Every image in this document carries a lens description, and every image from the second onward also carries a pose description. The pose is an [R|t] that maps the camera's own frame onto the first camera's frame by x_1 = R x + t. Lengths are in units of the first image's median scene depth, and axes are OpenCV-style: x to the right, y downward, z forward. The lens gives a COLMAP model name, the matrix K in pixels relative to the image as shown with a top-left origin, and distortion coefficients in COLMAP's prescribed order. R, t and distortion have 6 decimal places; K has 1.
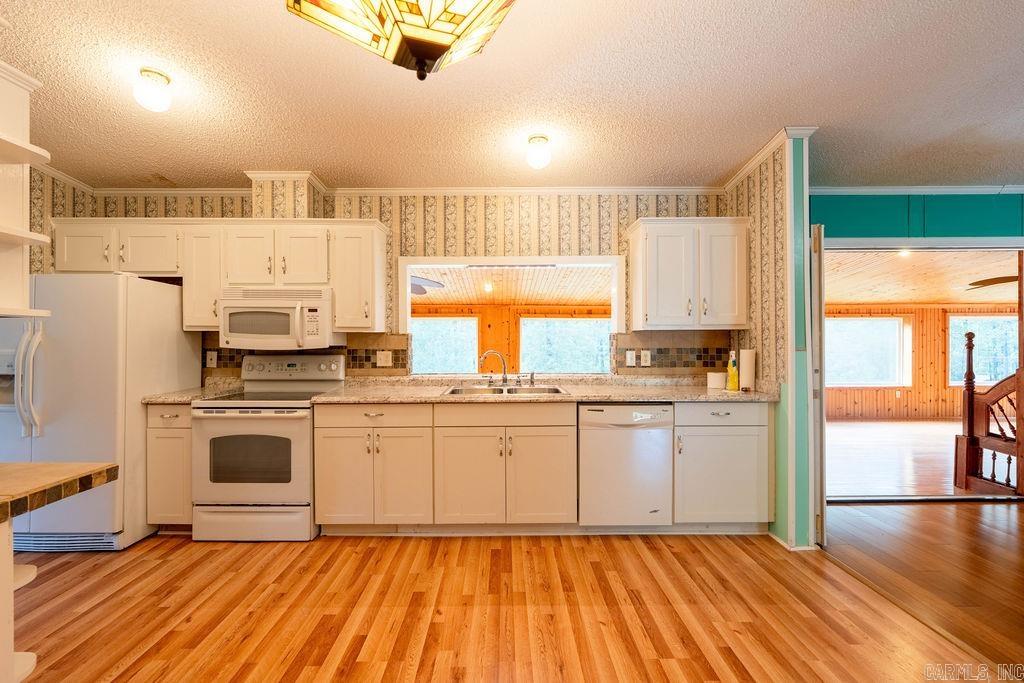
lens RADIAL K [[458.0, 0, 503.4], [0, 458.0, 339.3], [0, 0, 1]] dist [-0.011329, 0.005509]
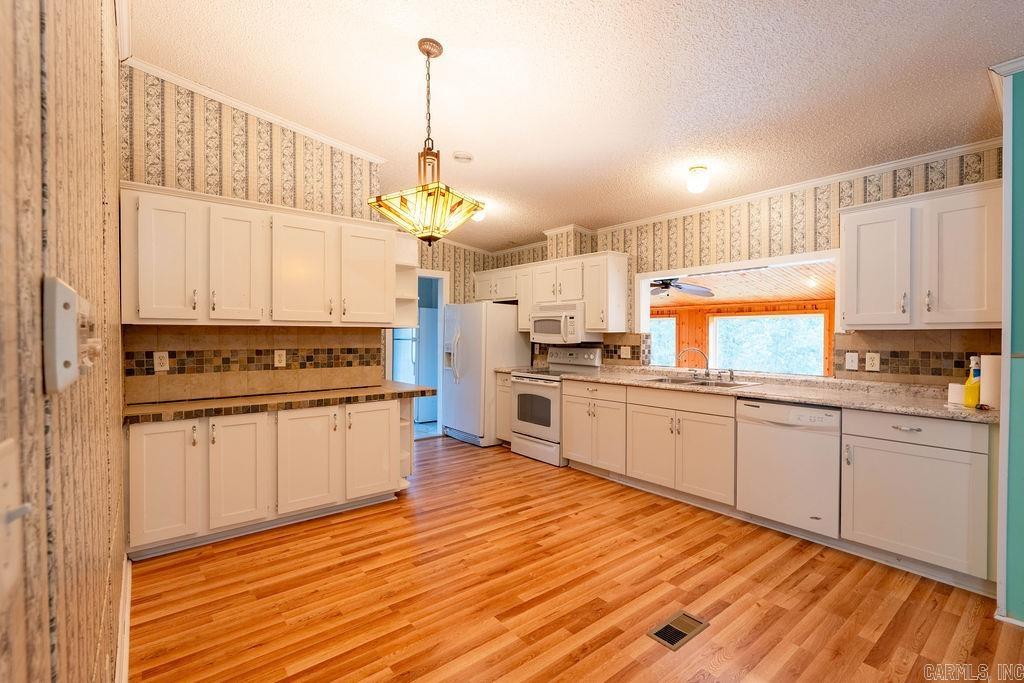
lens RADIAL K [[458.0, 0, 503.4], [0, 458.0, 339.3], [0, 0, 1]] dist [-0.011329, 0.005509]
pose [[0.621890, 0.011941, -0.783014, 0.568654], [-0.007062, 0.999929, 0.009640, -0.005244], [0.783073, -0.000465, 0.621930, -0.099545]]
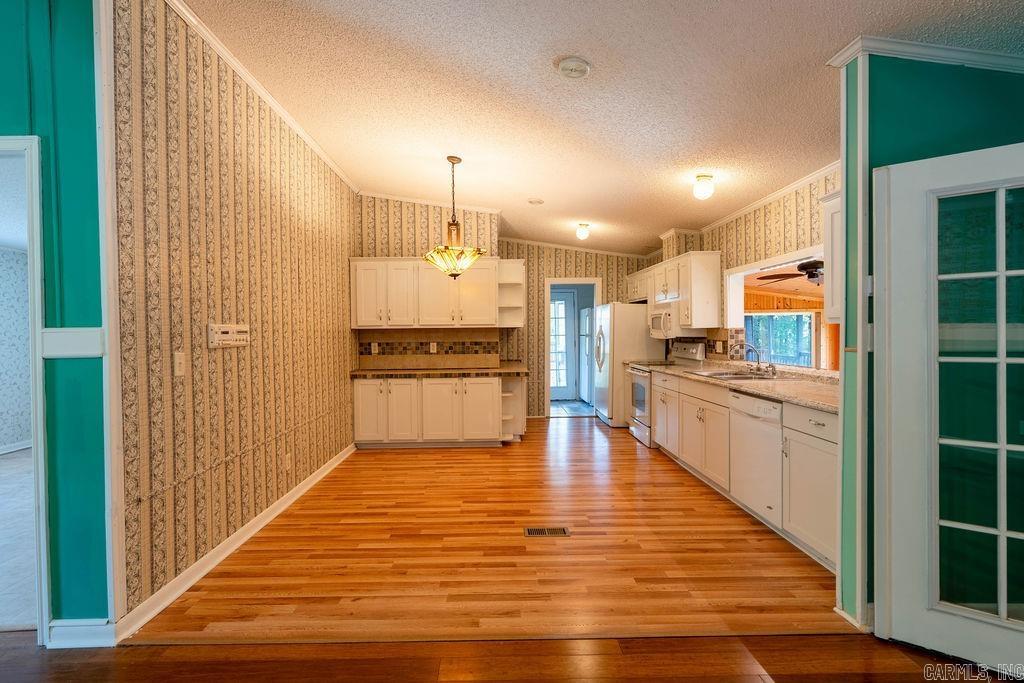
lens RADIAL K [[458.0, 0, 503.4], [0, 458.0, 339.3], [0, 0, 1]] dist [-0.011329, 0.005509]
pose [[0.020224, 0.018370, -0.999627, 1.107929], [0.005485, 0.999814, 0.018484, -0.009183], [0.999780, -0.005857, 0.020119, 0.342323]]
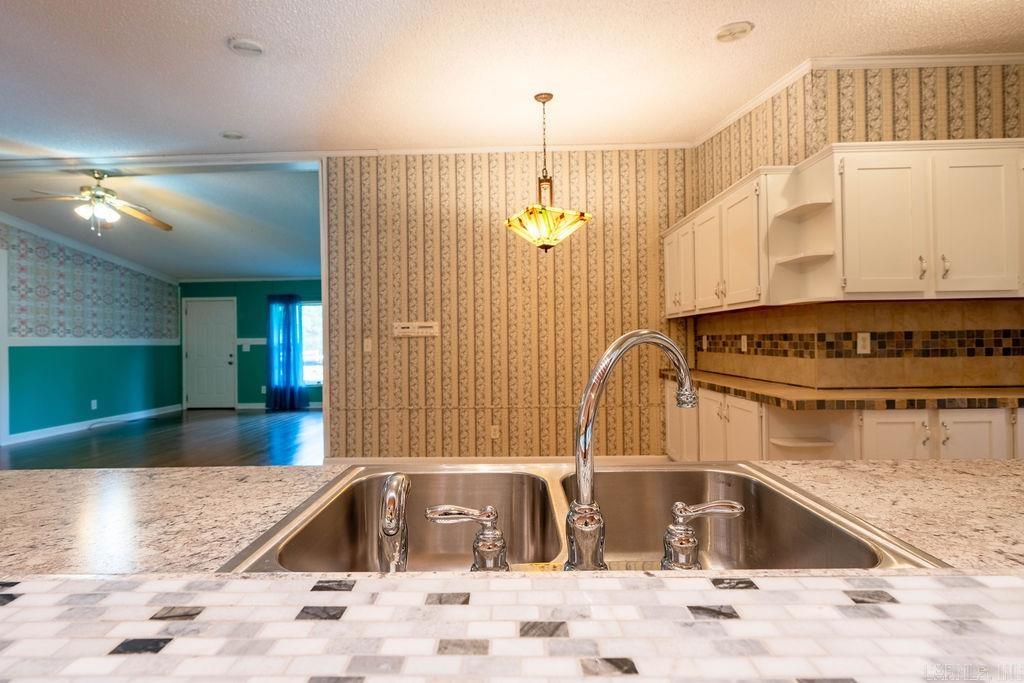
lens RADIAL K [[458.0, 0, 503.4], [0, 458.0, 339.3], [0, 0, 1]] dist [-0.011329, 0.005509]
pose [[-0.999622, 0.021596, 0.017021, 0.024936], [0.021660, 0.999759, 0.003599, 0.023995], [-0.016939, 0.003966, -0.999849, 1.132977]]
